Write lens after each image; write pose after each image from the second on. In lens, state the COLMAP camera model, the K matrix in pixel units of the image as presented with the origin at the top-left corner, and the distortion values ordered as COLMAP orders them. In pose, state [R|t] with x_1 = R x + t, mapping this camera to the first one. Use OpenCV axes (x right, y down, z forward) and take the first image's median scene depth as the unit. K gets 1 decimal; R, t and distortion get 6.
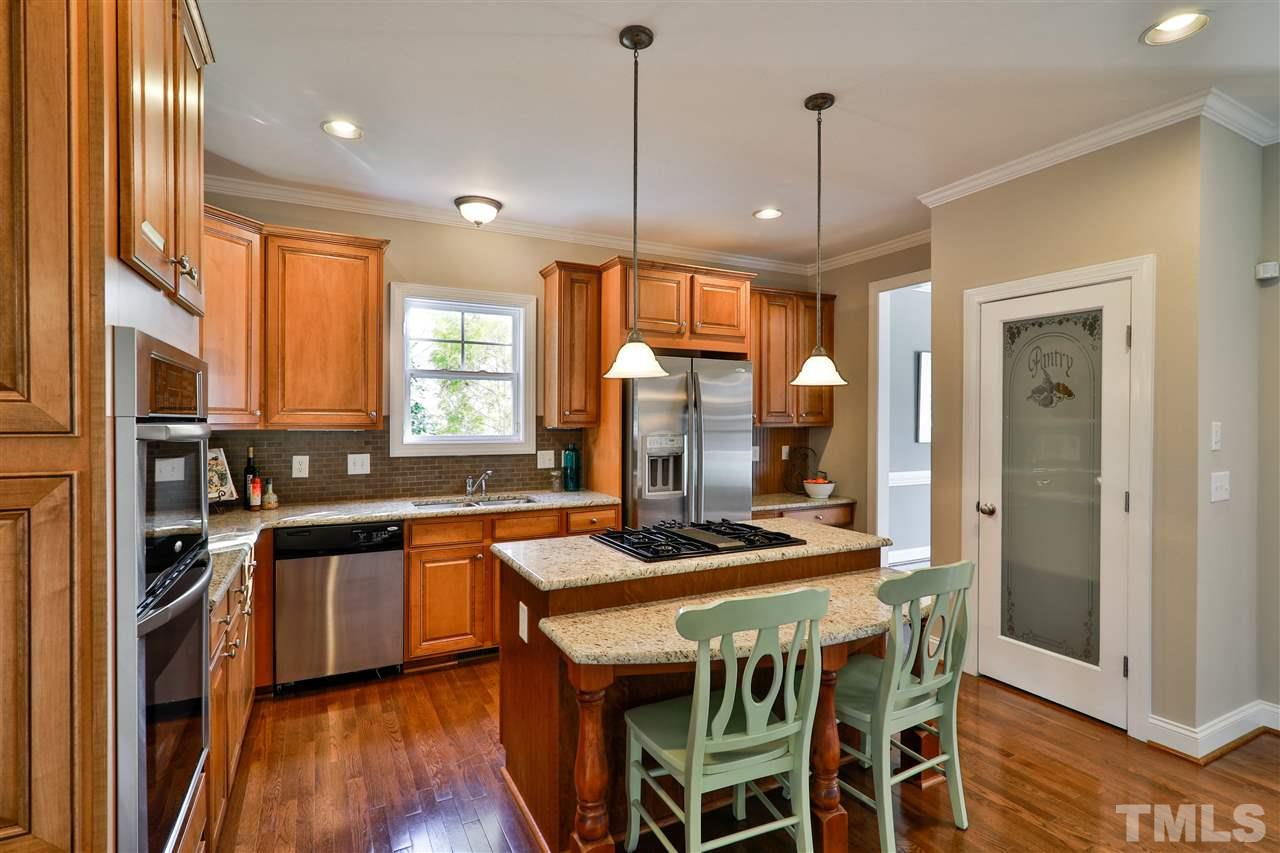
lens RADIAL K [[617.8, 0, 634.3], [0, 617.8, 415.8], [0, 0, 1]] dist [-0.007138, 0.001030]
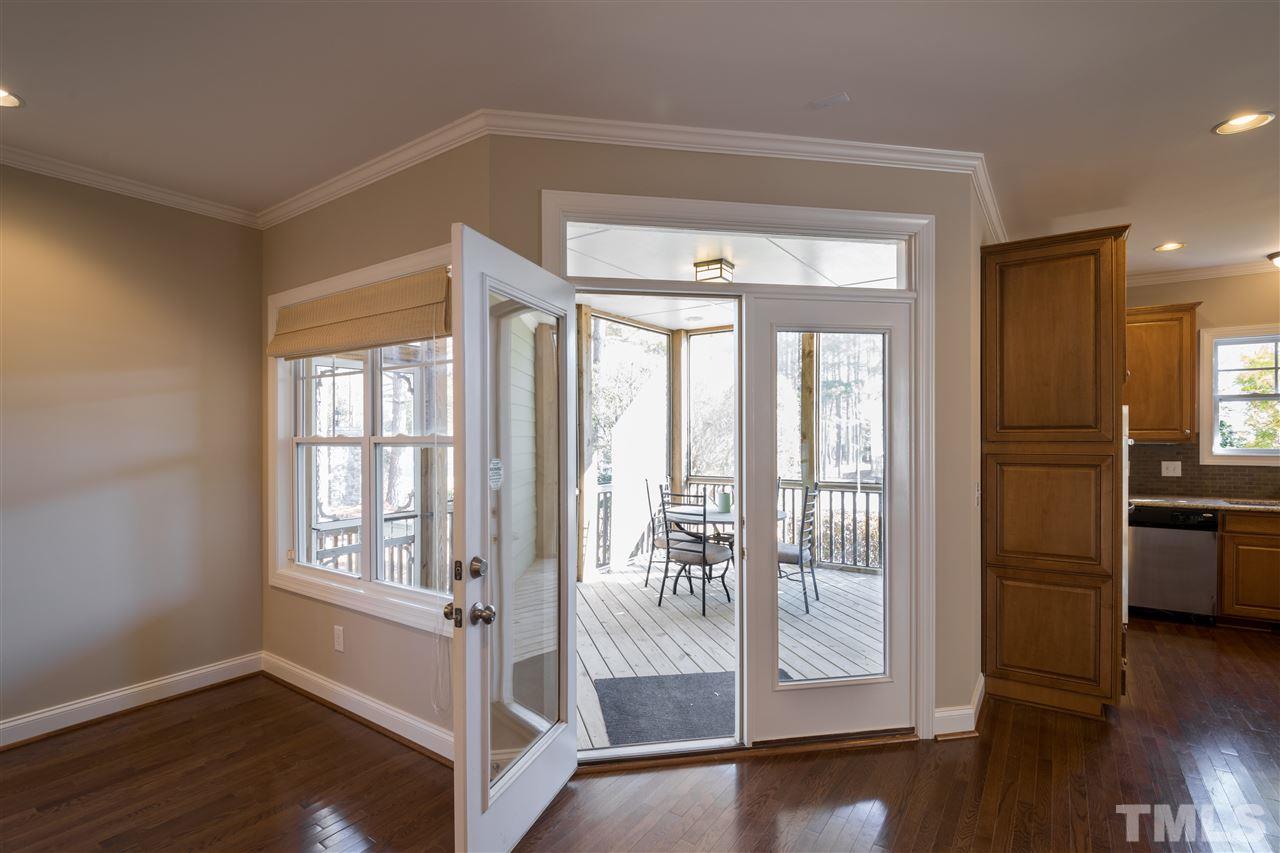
lens RADIAL K [[617.8, 0, 652.2], [0, 617.8, 435.9], [0, 0, 1]] dist [-0.007138, 0.001030]
pose [[0.490501, 0.000542, -0.871441, 0.165944], [0.008029, 0.999955, 0.005141, -0.009363], [0.871404, -0.009518, 0.490474, -0.638861]]
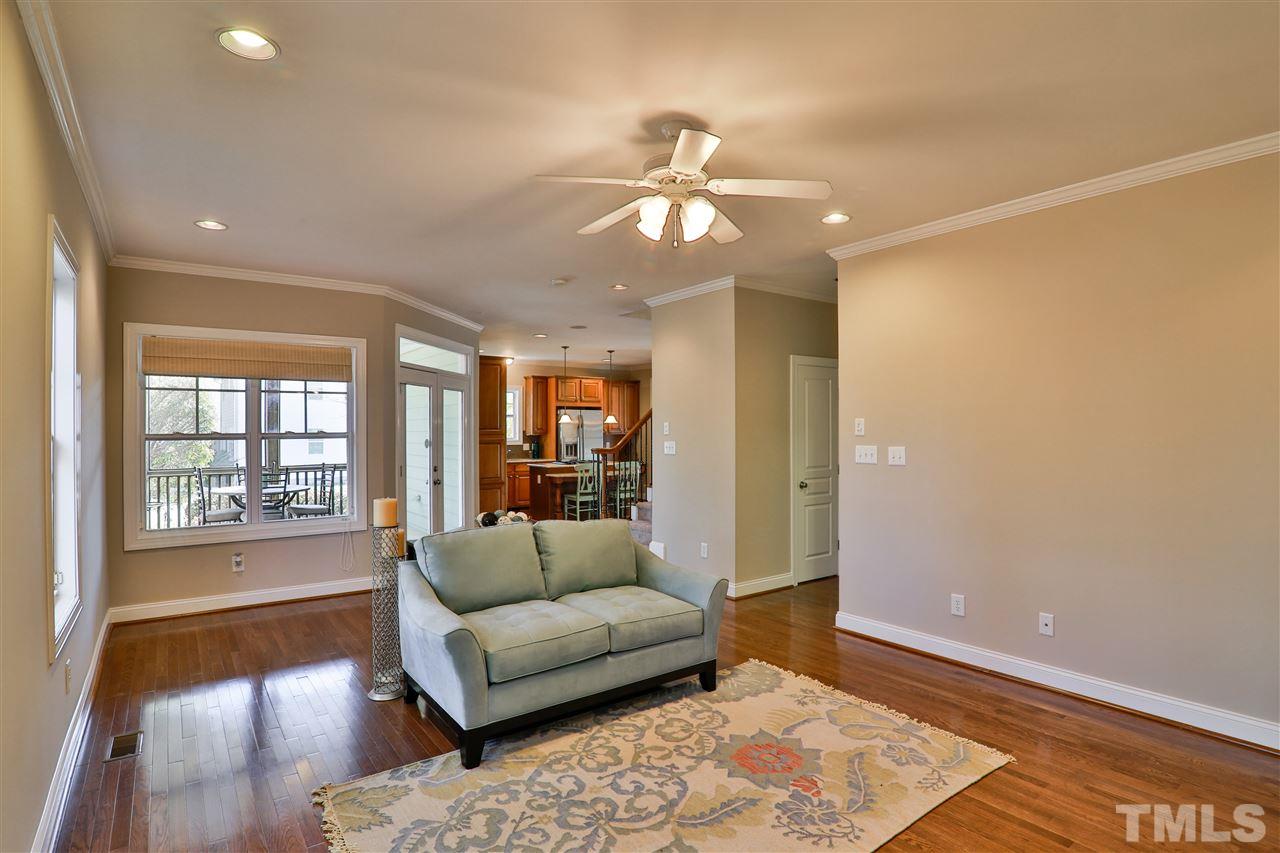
lens RADIAL K [[669.3, 0, 633.2], [0, 669.3, 432.4], [0, 0, 1]] dist [-0.026808, -0.000491]
pose [[0.989246, -0.007286, 0.146083, -0.121953], [0.005693, 0.999920, 0.011321, -0.024401], [-0.146153, -0.010368, 0.989208, -2.164315]]
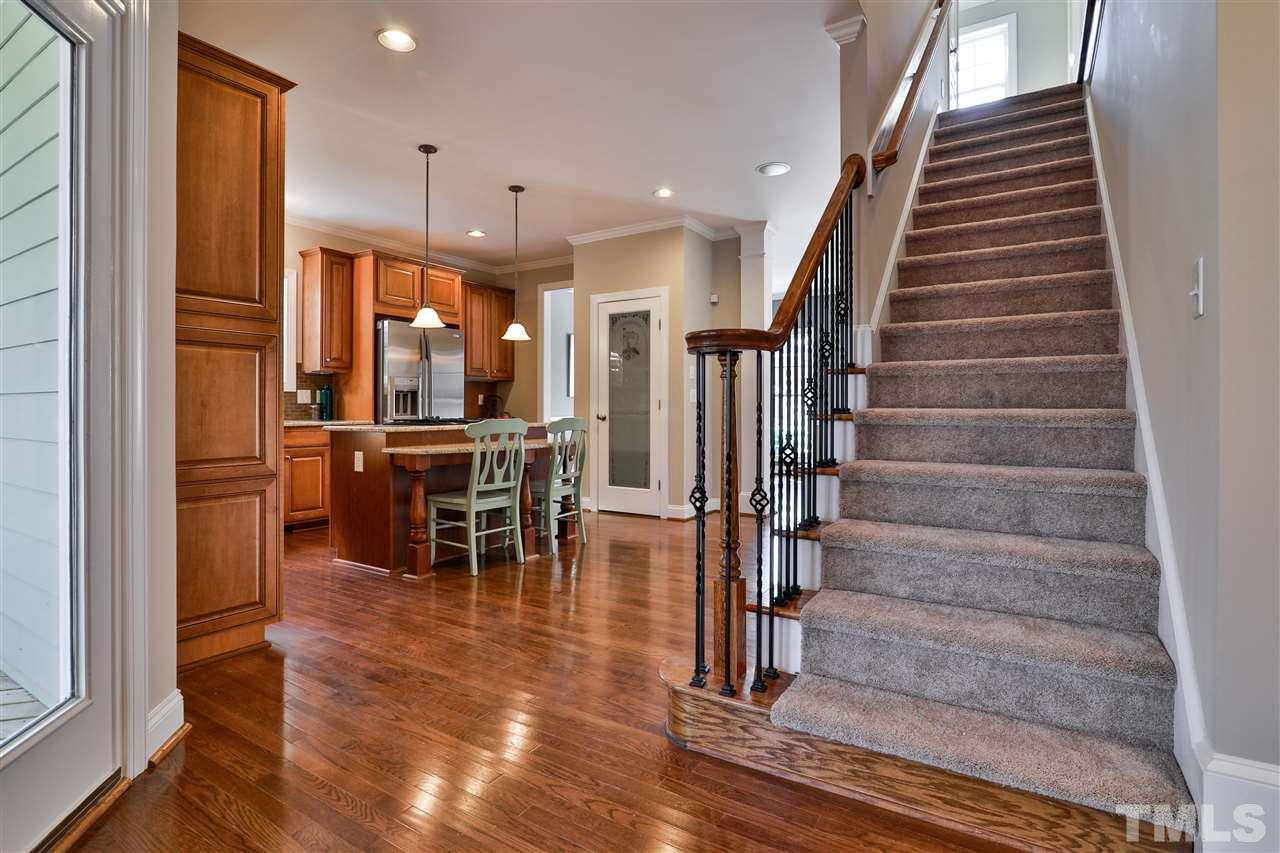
lens RADIAL K [[617.8, 0, 650.6], [0, 617.8, 406.6], [0, 0, 1]] dist [-0.007138, 0.001030]
pose [[0.849432, -0.006482, 0.527659, -0.234717], [0.004823, 0.999978, 0.004520, 0.100578], [-0.527677, -0.001294, 0.849444, -0.550332]]
